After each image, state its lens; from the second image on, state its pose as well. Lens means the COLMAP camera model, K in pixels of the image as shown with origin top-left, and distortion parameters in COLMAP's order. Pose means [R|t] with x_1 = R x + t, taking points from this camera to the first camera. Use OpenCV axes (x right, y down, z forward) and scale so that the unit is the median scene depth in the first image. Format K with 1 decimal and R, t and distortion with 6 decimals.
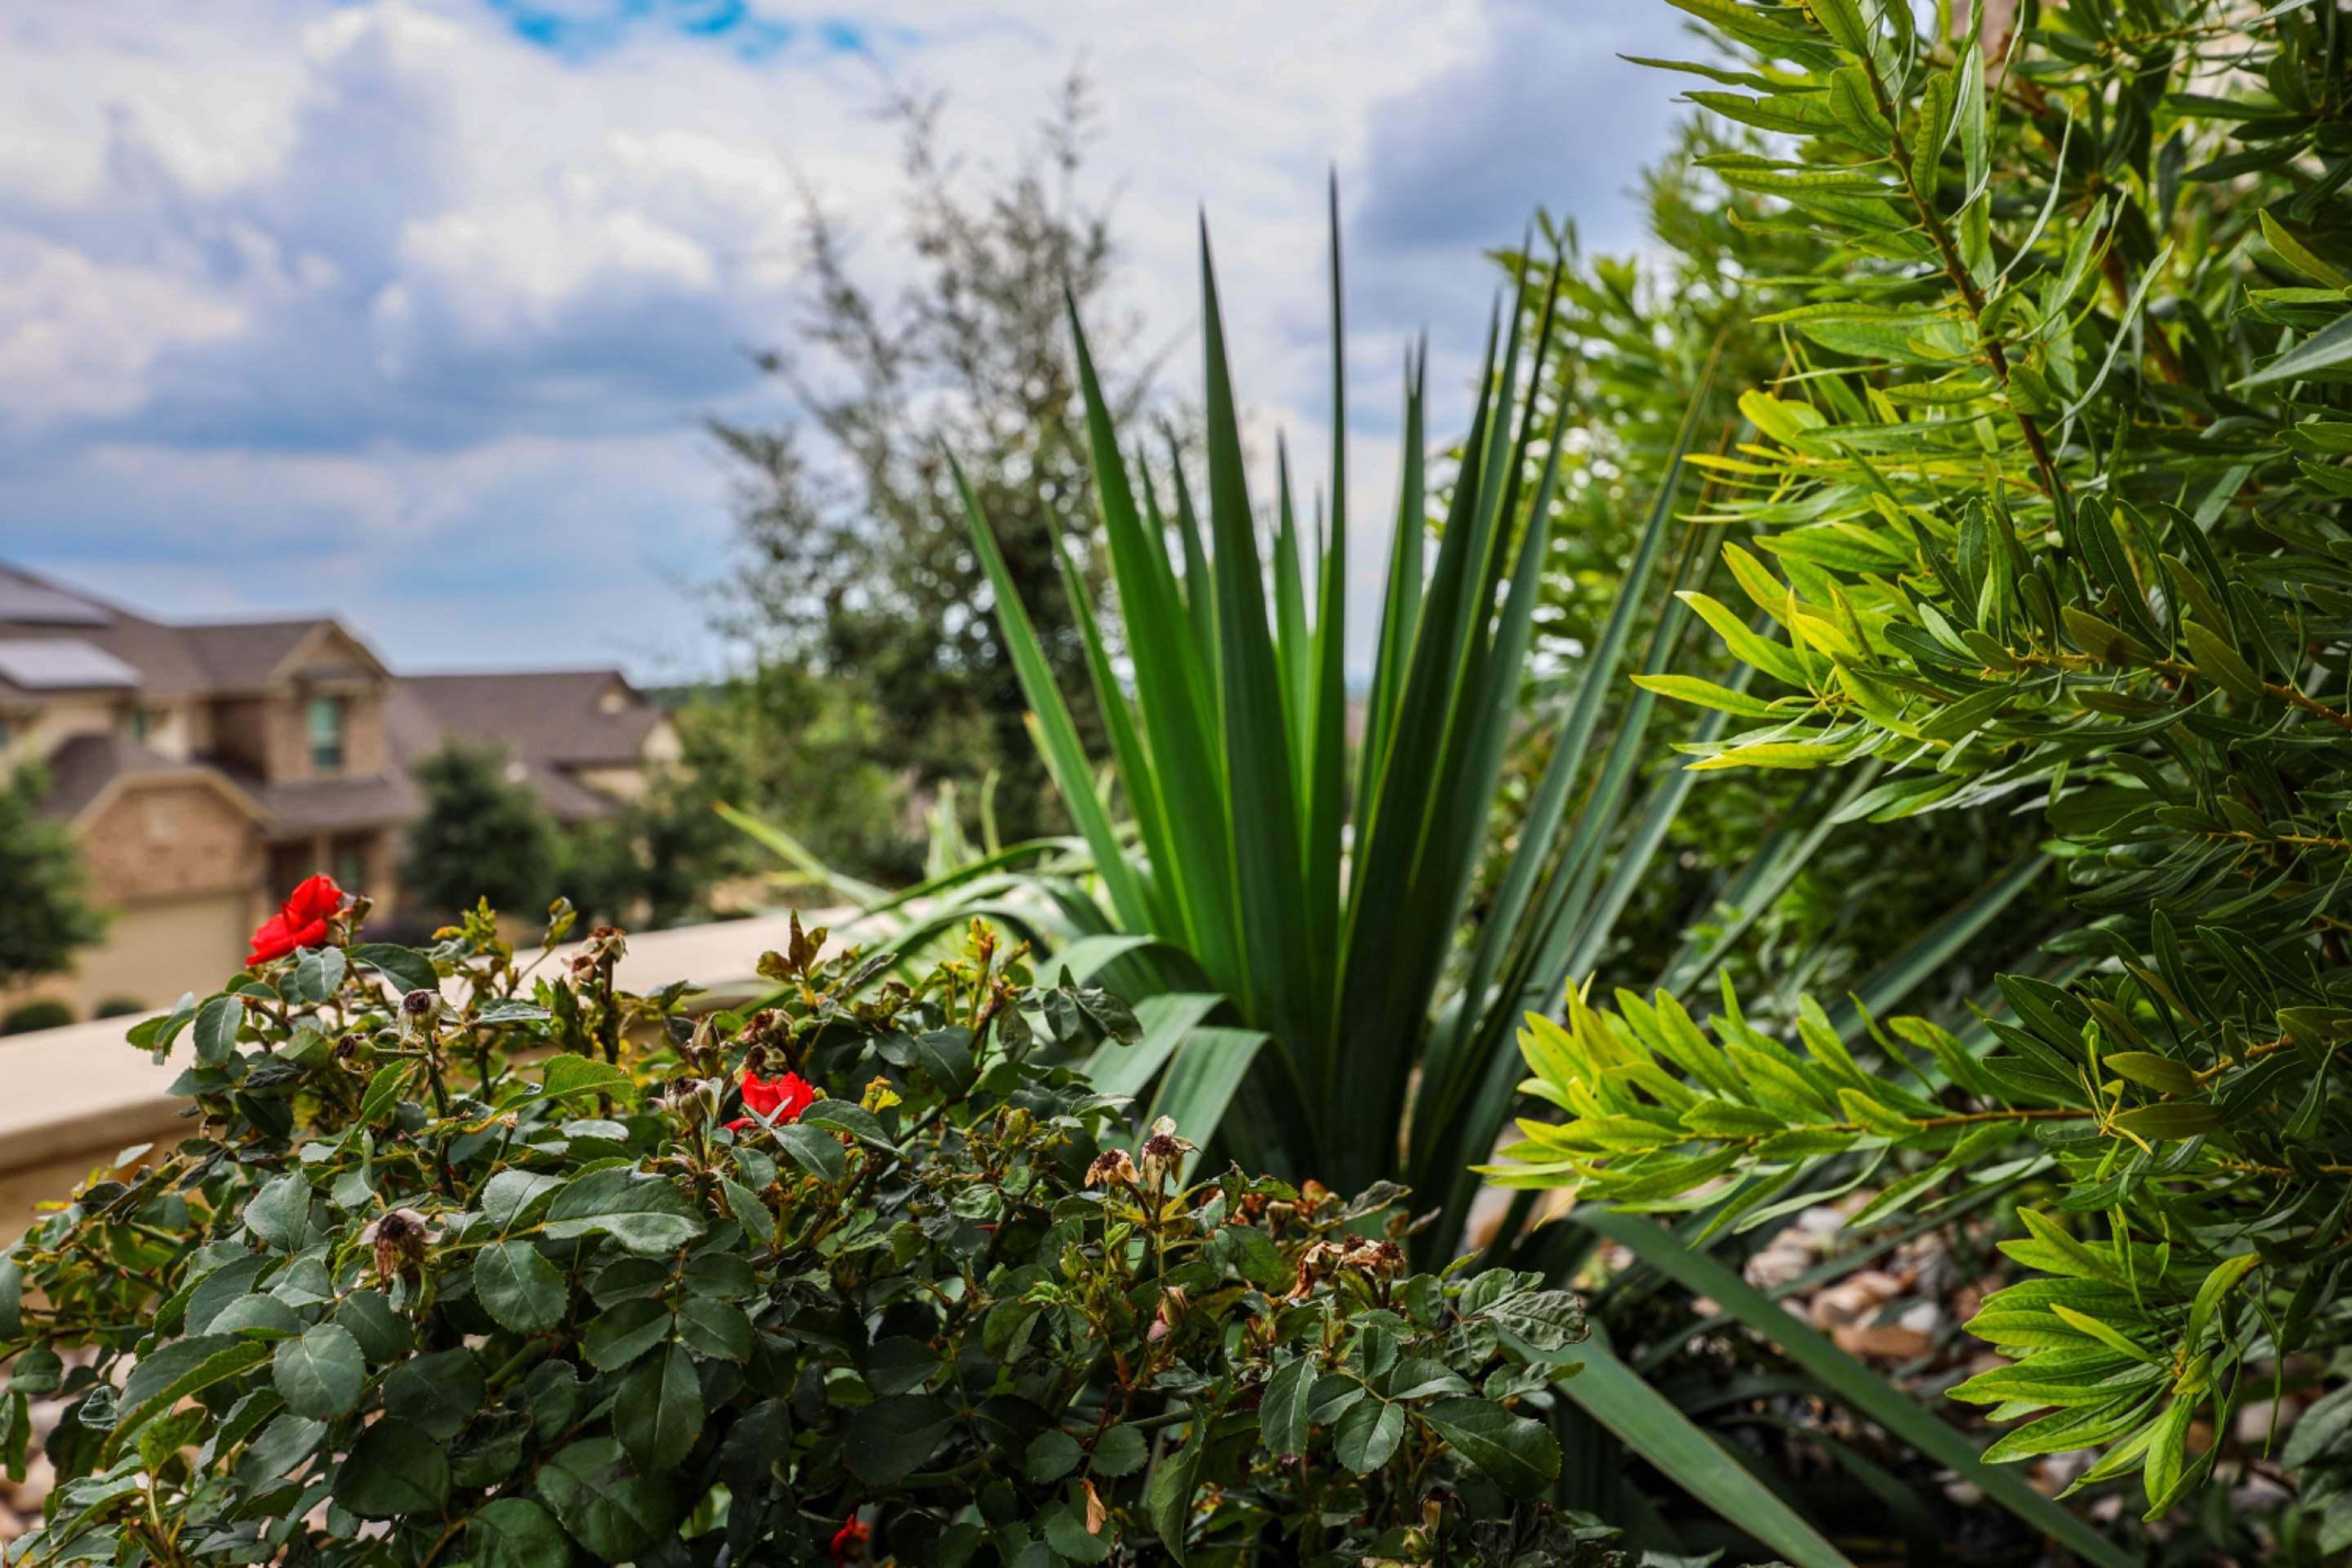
lens RADIAL K [[1059.7, 0, 1128.2], [0, 1059.7, 888.6], [0, 0, 1]] dist [-0.001565, 0.000414]
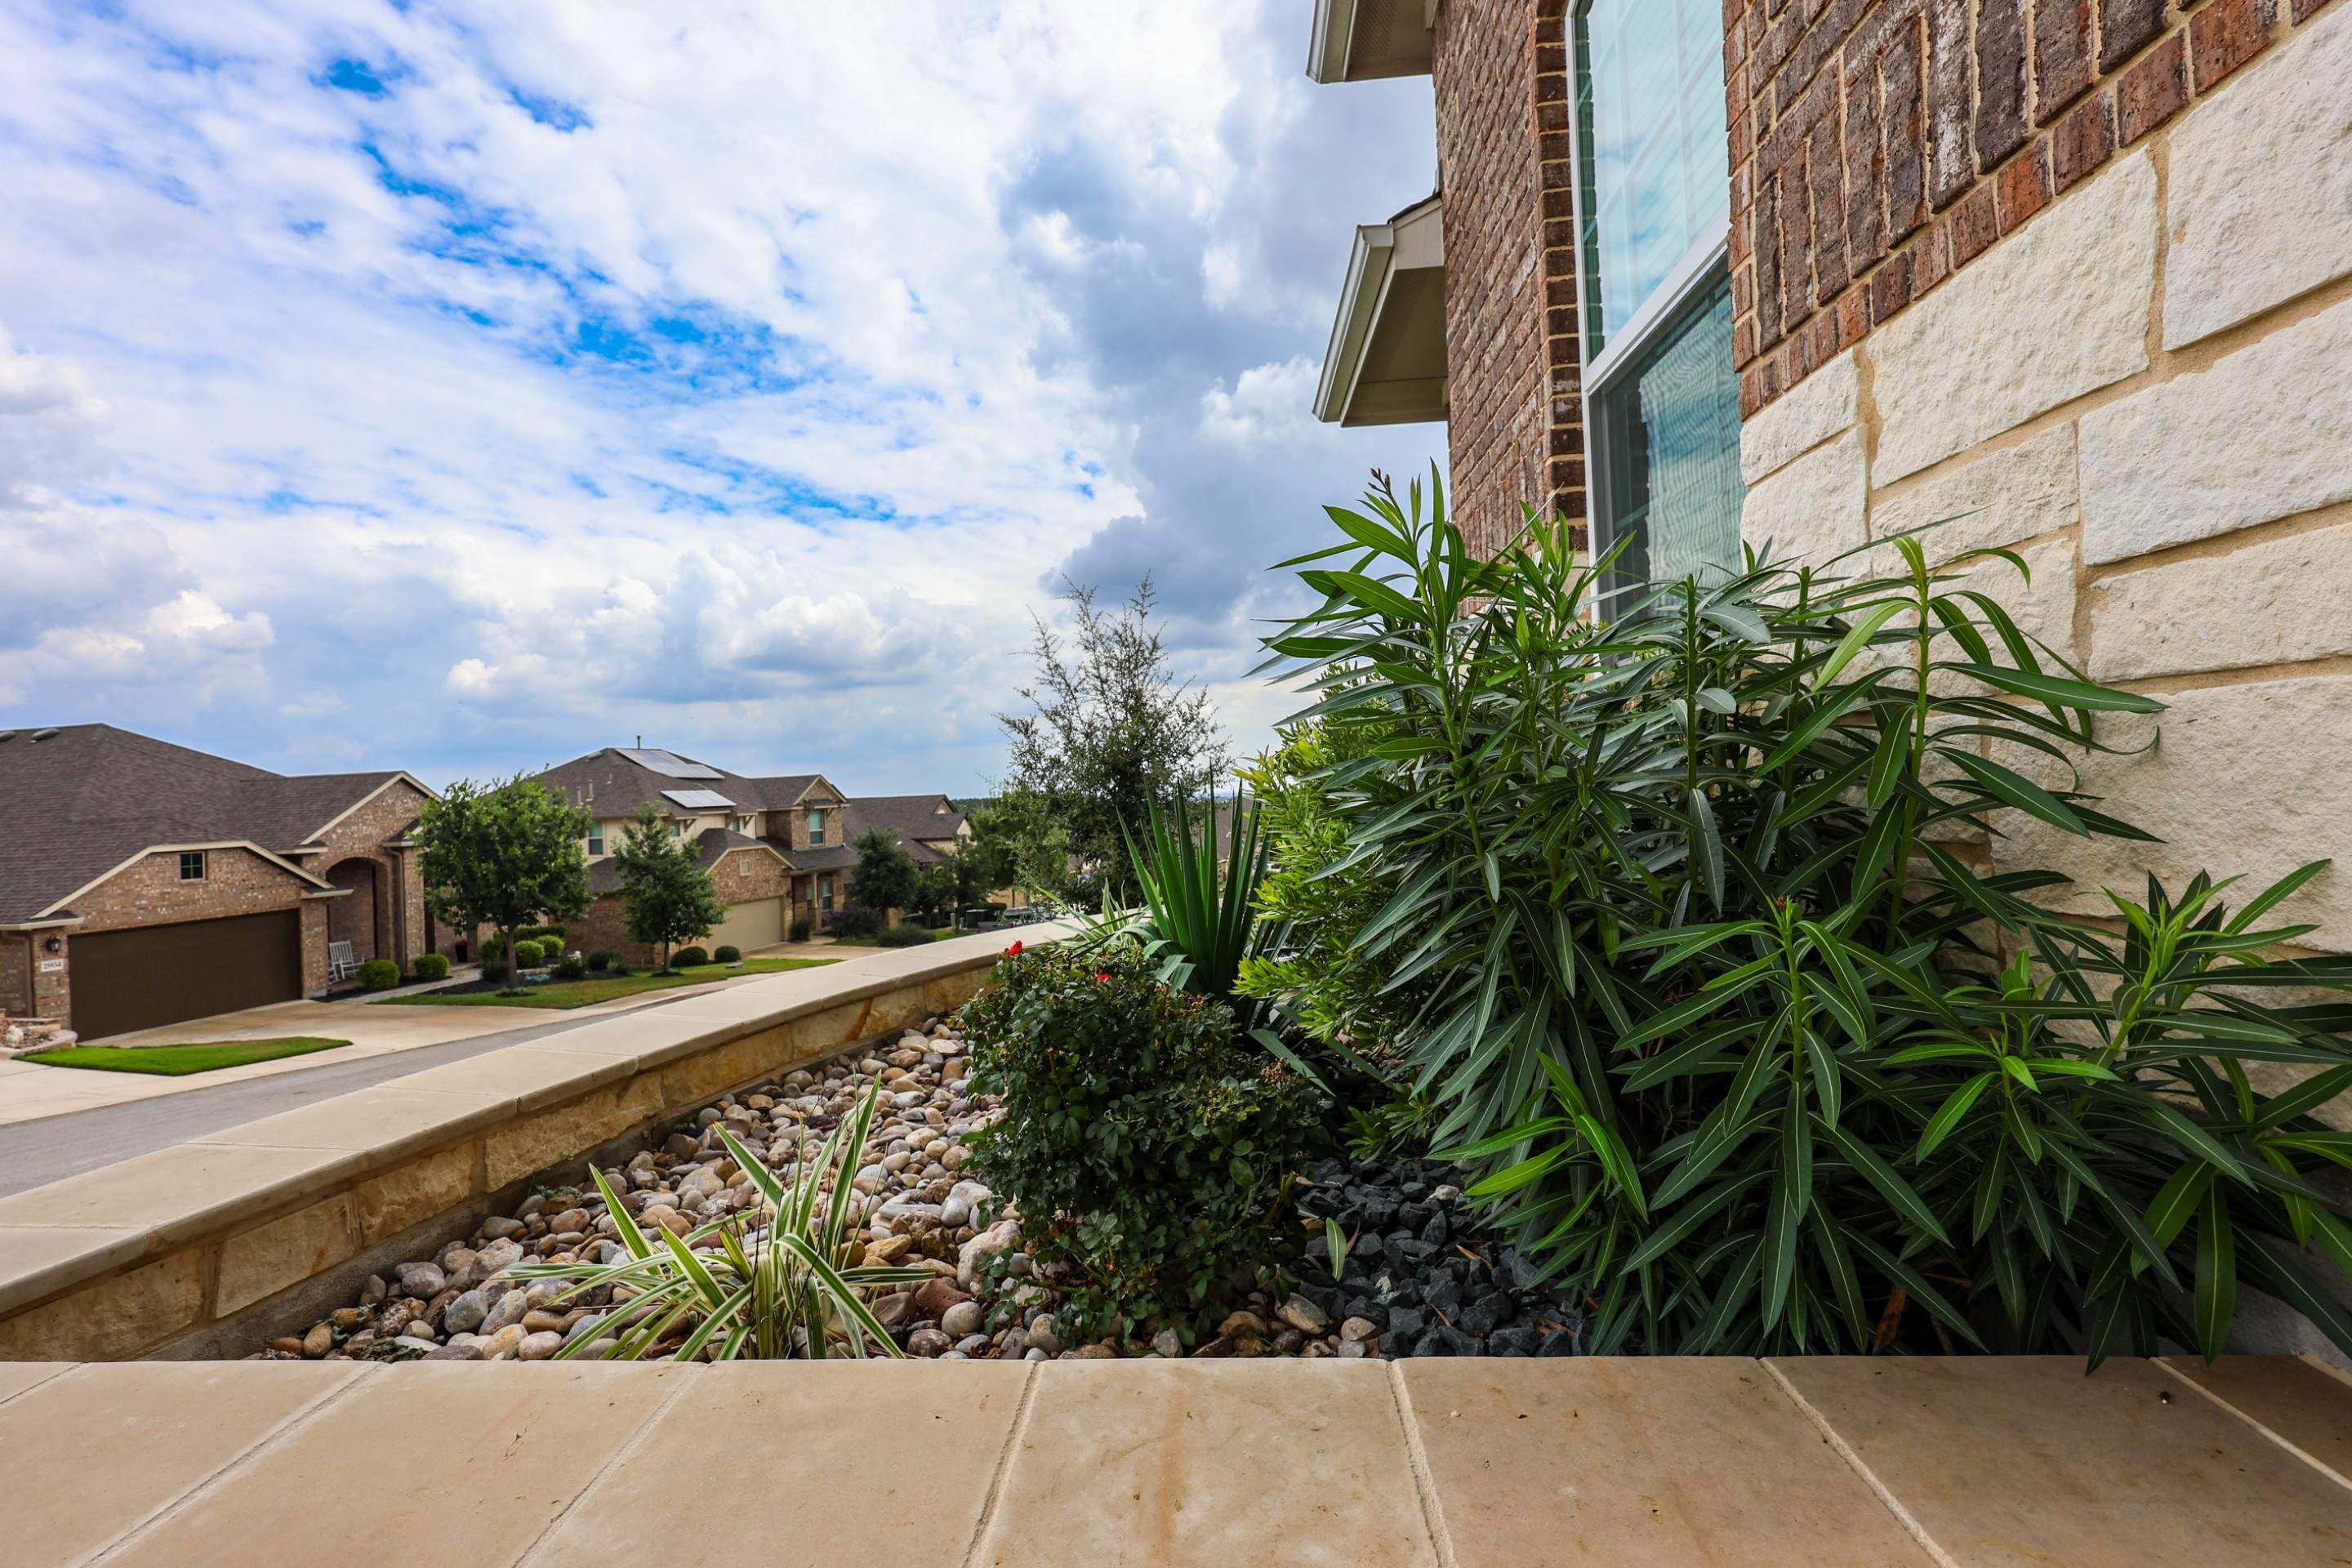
lens RADIAL K [[945.7, 0, 1176.0], [0, 945.7, 784.0], [0, 0, 1]] dist [0.001607, 0.000074]
pose [[0.999884, -0.010660, -0.010879, 0.042912], [0.010339, 0.999522, -0.029151, -0.209514], [0.011184, 0.029035, 0.999516, -1.240391]]
